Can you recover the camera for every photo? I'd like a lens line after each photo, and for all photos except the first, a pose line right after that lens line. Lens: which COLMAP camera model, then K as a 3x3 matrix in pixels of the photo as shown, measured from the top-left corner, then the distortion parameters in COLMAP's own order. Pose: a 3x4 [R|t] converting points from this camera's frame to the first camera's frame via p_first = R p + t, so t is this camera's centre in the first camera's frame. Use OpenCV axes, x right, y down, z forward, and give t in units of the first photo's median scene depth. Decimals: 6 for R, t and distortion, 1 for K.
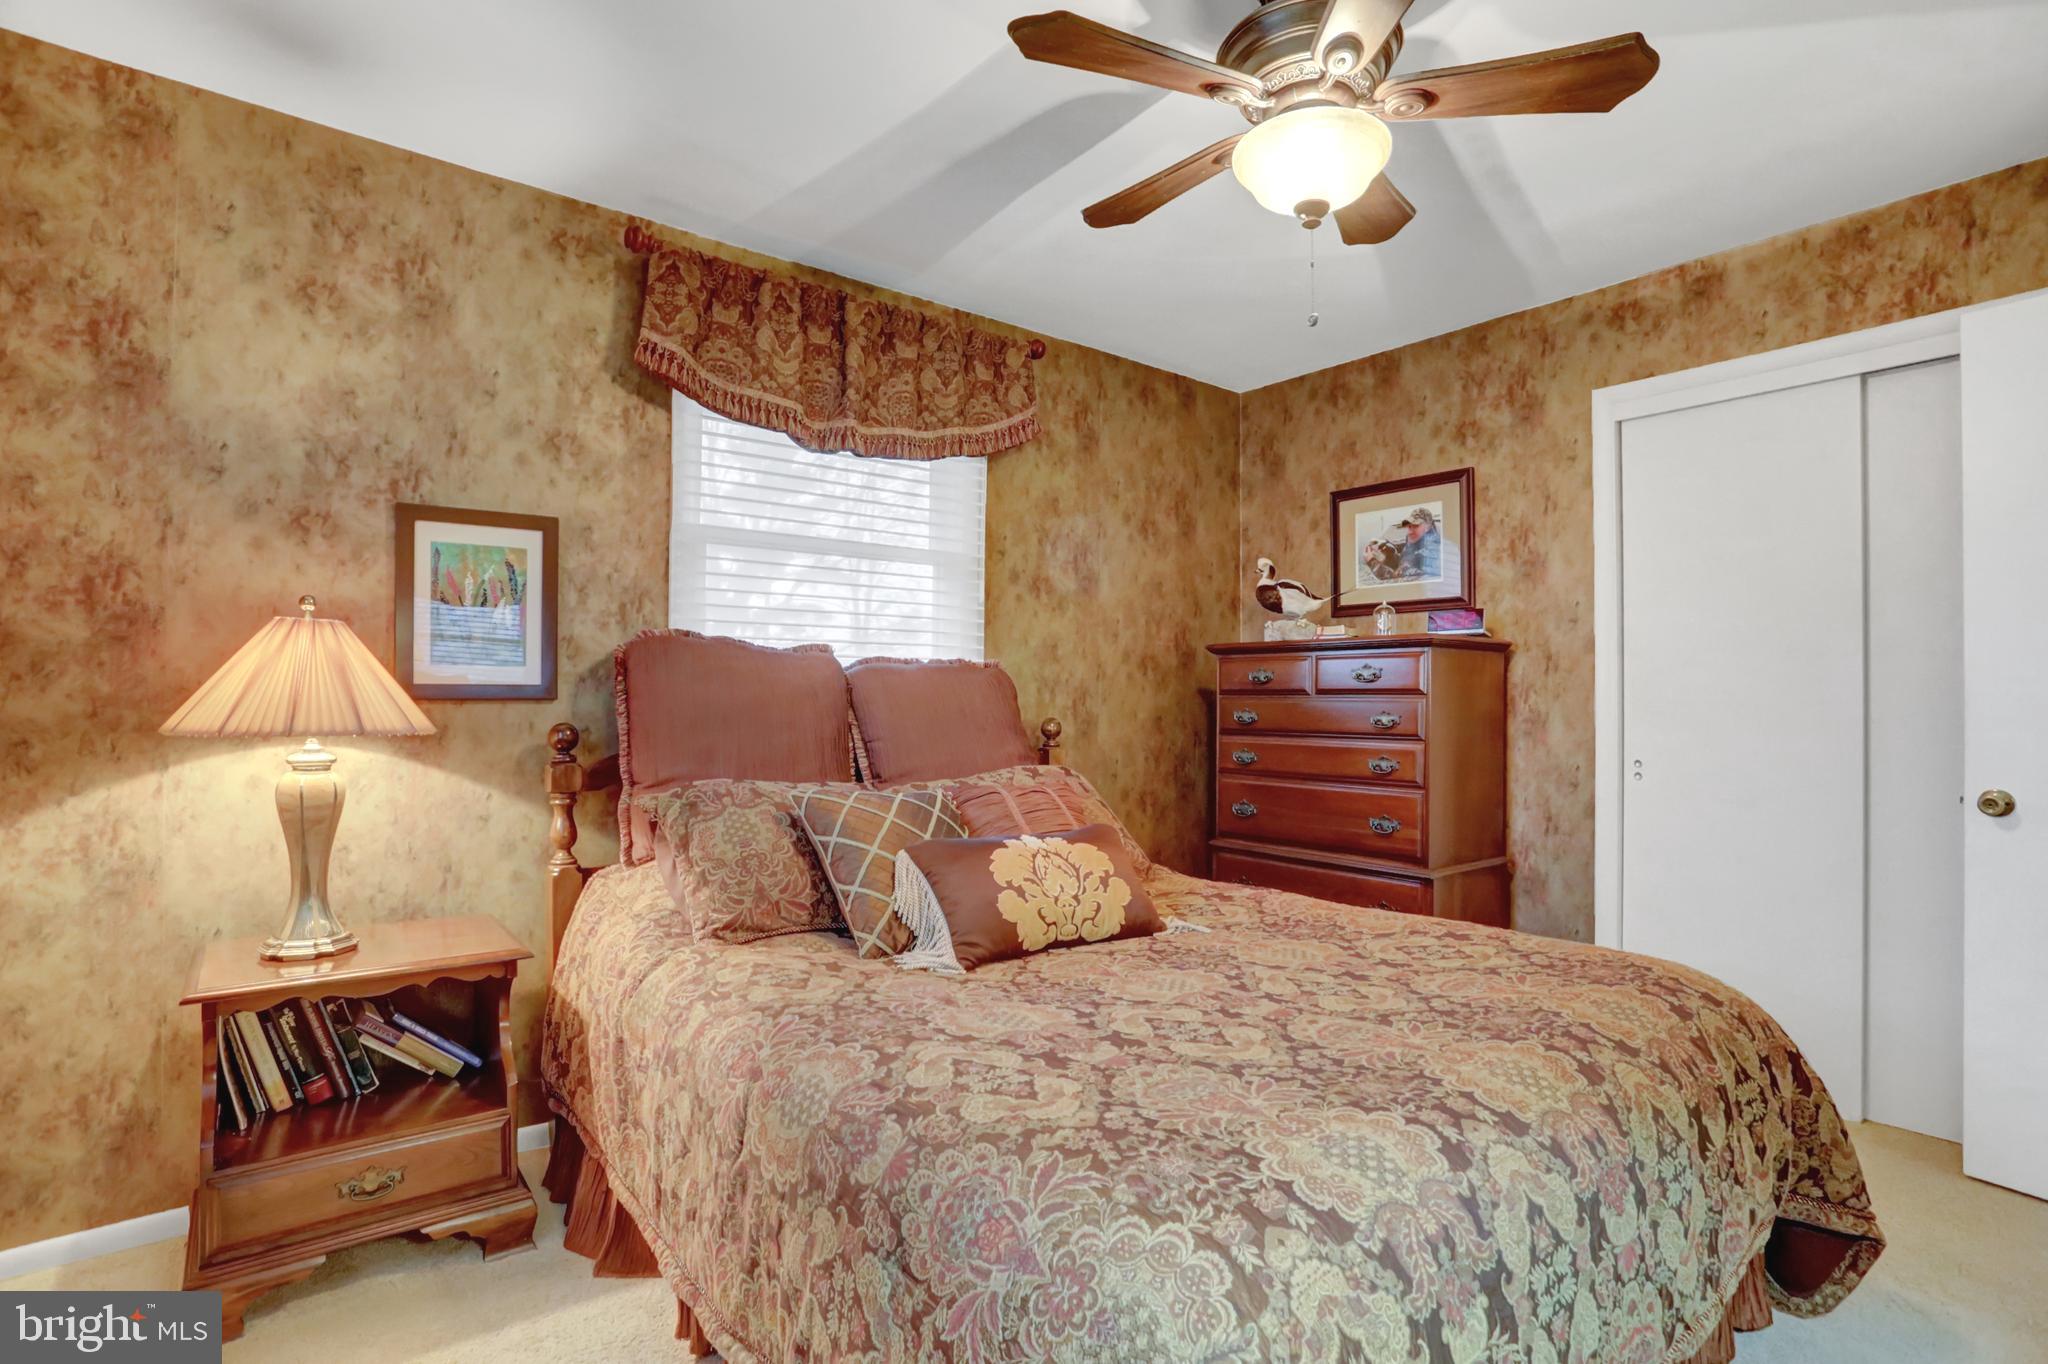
lens RADIAL K [[998.2, 0, 1051.1], [0, 998.2, 683.2], [0, 0, 1]] dist [-0.070877, 0.031328]
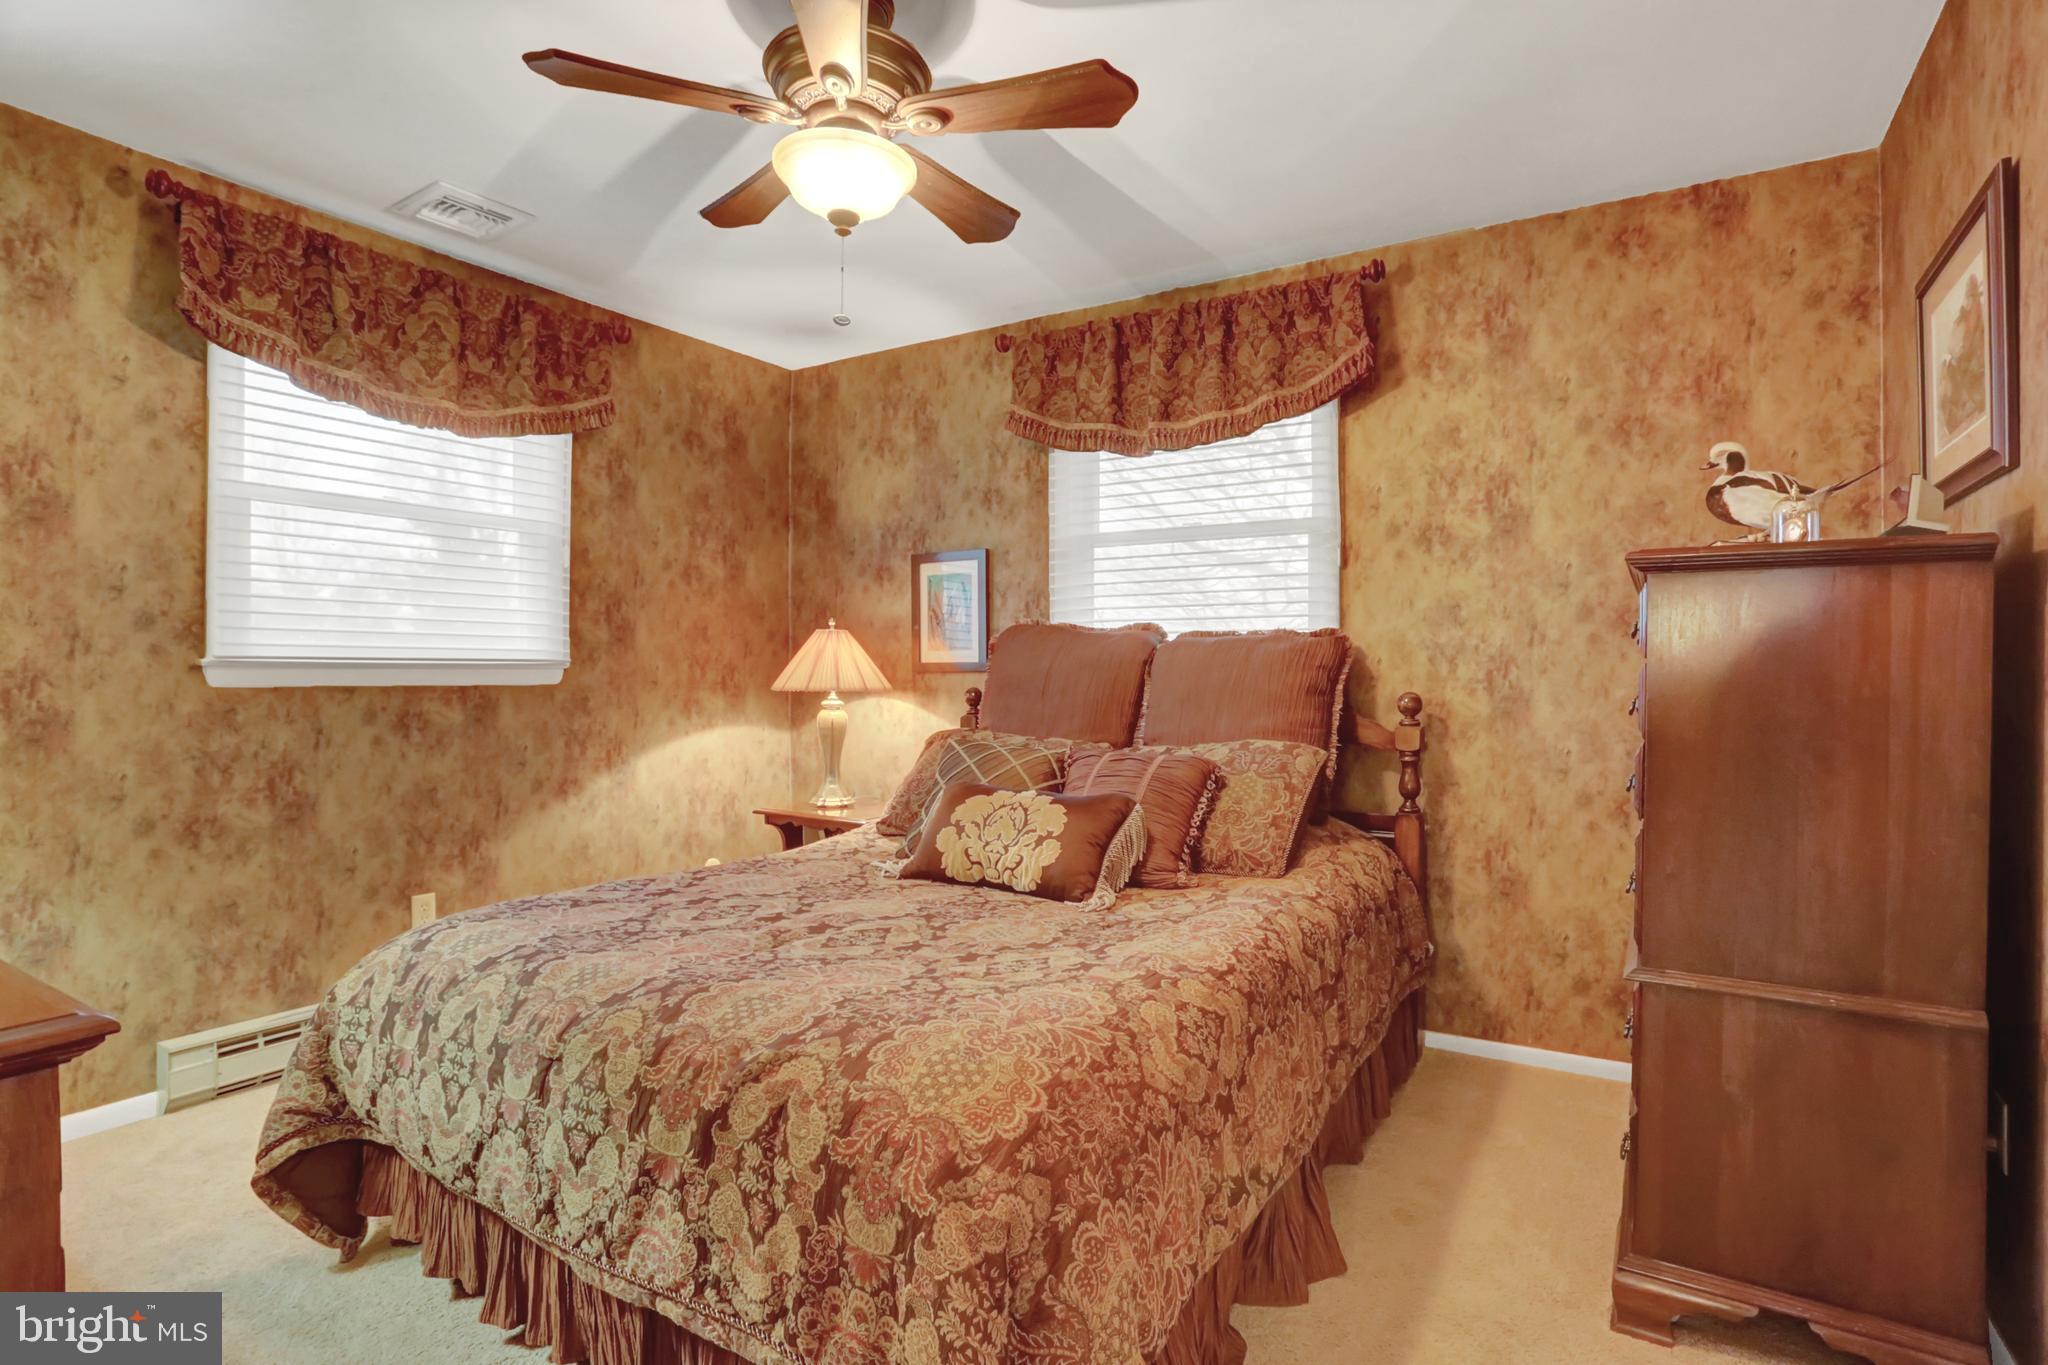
lens RADIAL K [[998.2, 0, 1051.1], [0, 998.2, 683.7], [0, 0, 1]] dist [-0.070877, 0.031328]
pose [[0.331742, 0.012227, -0.943291, 0.987799], [0.016341, 0.999692, 0.018705, 0.008952], [0.943229, -0.021620, 0.331440, 0.608717]]
